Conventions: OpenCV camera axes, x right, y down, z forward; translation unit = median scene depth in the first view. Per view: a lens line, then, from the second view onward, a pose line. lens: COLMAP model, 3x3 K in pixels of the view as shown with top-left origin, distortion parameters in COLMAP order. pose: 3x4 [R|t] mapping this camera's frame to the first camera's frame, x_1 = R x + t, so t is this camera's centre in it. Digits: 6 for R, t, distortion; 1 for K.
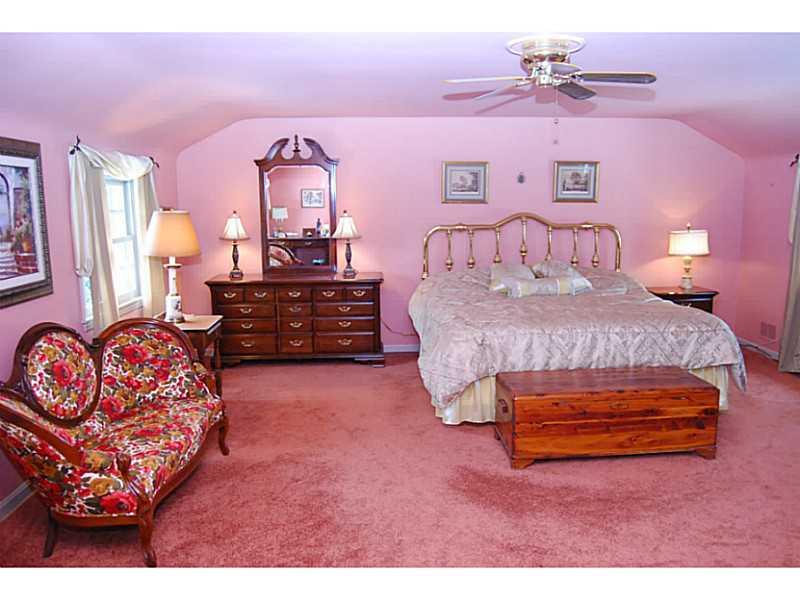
lens RADIAL K [[674.8, 0, 400.0], [0, 674.8, 300.0], [0, 0, 1]] dist [-0.005361, -0.002553]
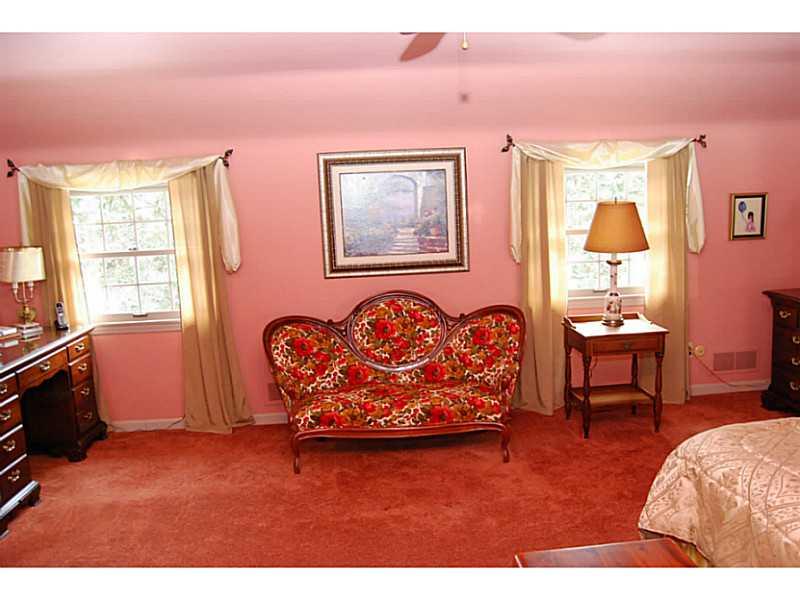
lens RADIAL K [[674.8, 0, 400.0], [0, 674.8, 300.0], [0, 0, 1]] dist [-0.005361, -0.002553]
pose [[0.000970, 0.159926, -0.987129, 0.731700], [-0.108394, 0.981330, 0.158880, -0.147791], [0.994108, 0.106845, 0.018286, 0.919843]]
